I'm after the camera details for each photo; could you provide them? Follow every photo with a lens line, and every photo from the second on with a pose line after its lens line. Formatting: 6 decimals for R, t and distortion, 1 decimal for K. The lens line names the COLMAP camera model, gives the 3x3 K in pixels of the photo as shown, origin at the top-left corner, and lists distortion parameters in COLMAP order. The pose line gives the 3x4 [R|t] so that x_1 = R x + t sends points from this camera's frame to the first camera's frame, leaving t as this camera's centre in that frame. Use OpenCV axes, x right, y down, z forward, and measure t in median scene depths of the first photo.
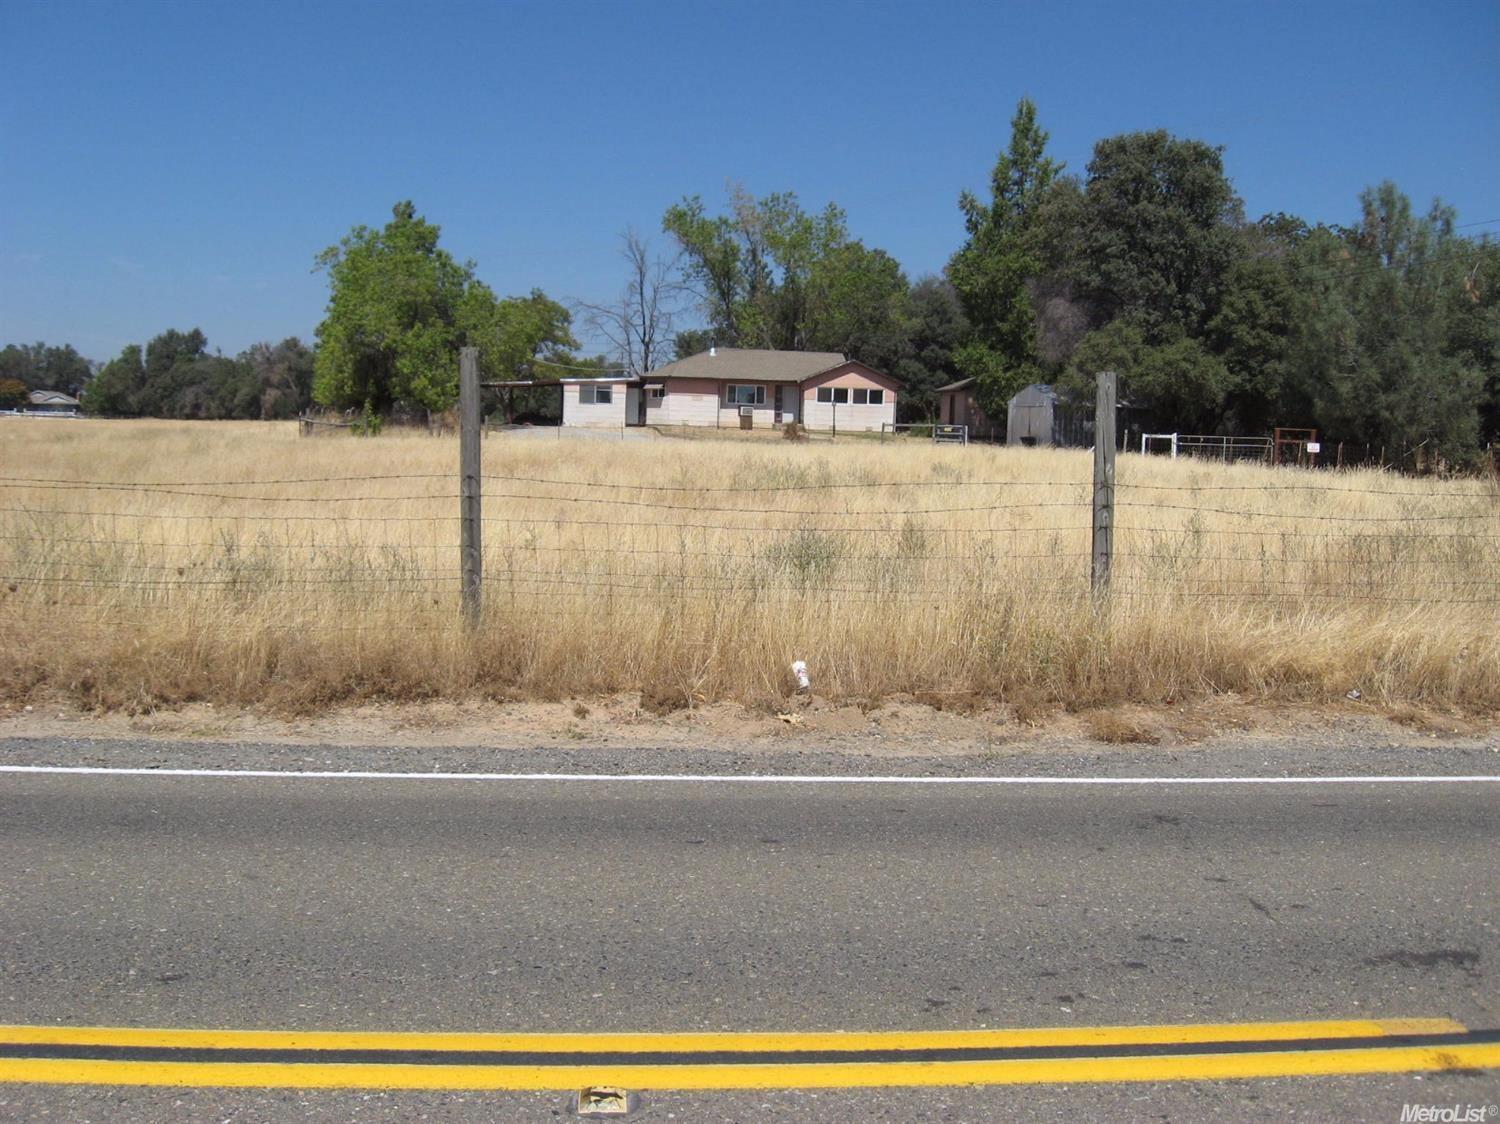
lens RADIAL K [[1527.1, 0, 752.7], [0, 1527.1, 558.5], [0, 0, 1]] dist [-0.116550, 0.000000]
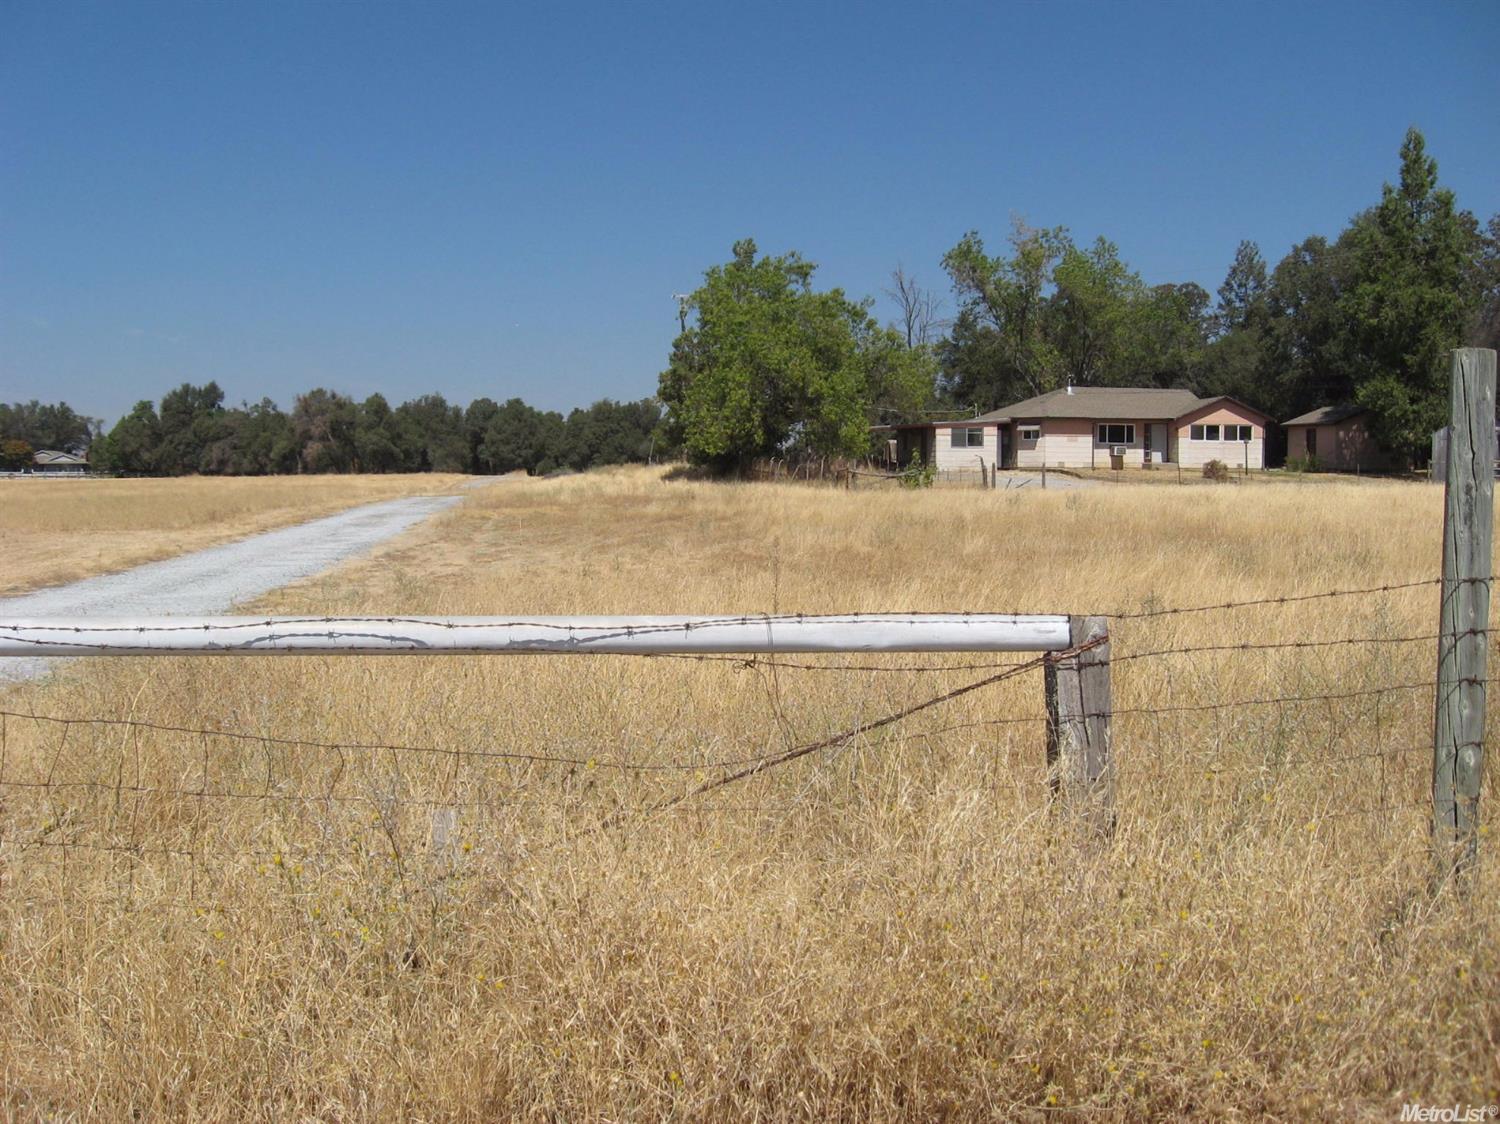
lens RADIAL K [[1527.1, 0, 747.0], [0, 1527.1, 564.8], [0, 0, 1]] dist [-0.116550, 0.000000]
pose [[0.998465, -0.033361, 0.044213, -0.287567], [0.034286, 0.999205, -0.020325, -0.012744], [-0.043500, 0.021809, 0.998815, 0.048564]]
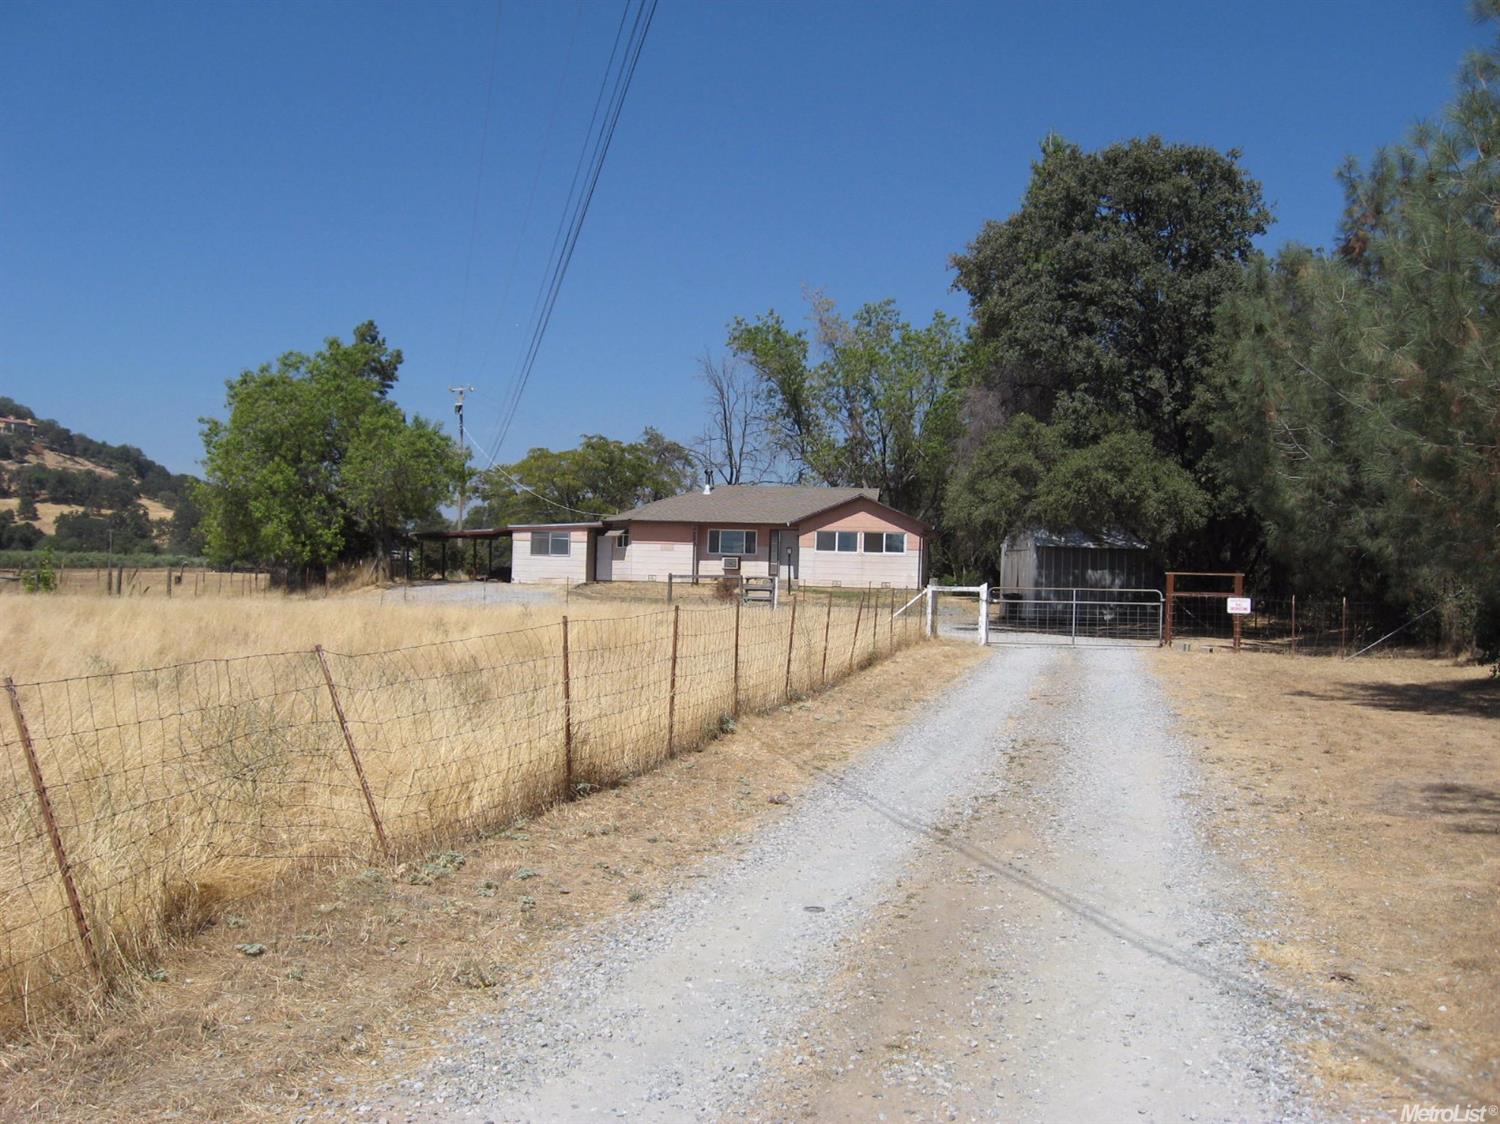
lens RADIAL K [[1527.1, 0, 748.9], [0, 1527.1, 558.6], [0, 0, 1]] dist [-0.116550, 0.000000]
pose [[0.959811, -0.008686, -0.280512, 0.226823], [-0.021108, 0.994456, -0.103016, -0.018324], [0.279852, 0.104797, 0.954306, 0.255234]]
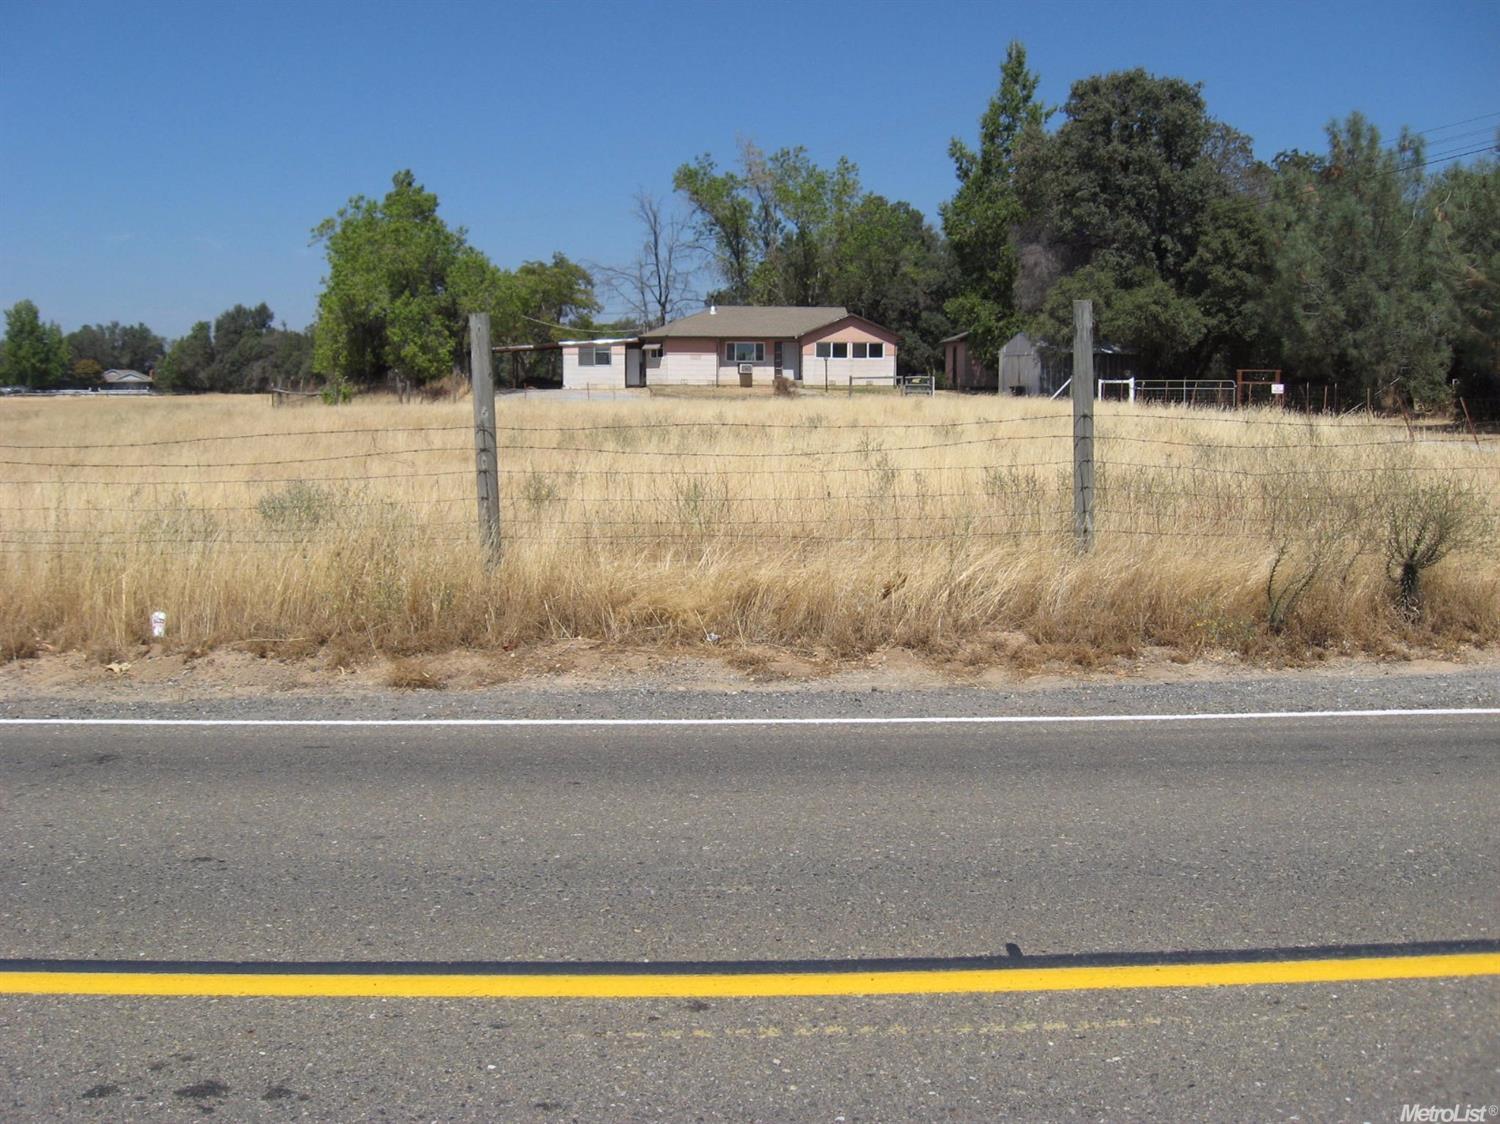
lens RADIAL K [[1527.1, 0, 746.7], [0, 1527.1, 563.5], [0, 0, 1]] dist [-0.116550, 0.000000]
pose [[0.997871, -0.021905, -0.061433, 0.055362], [0.023730, 0.999294, 0.029136, 0.001696], [0.060752, -0.030532, 0.997686, 0.001849]]
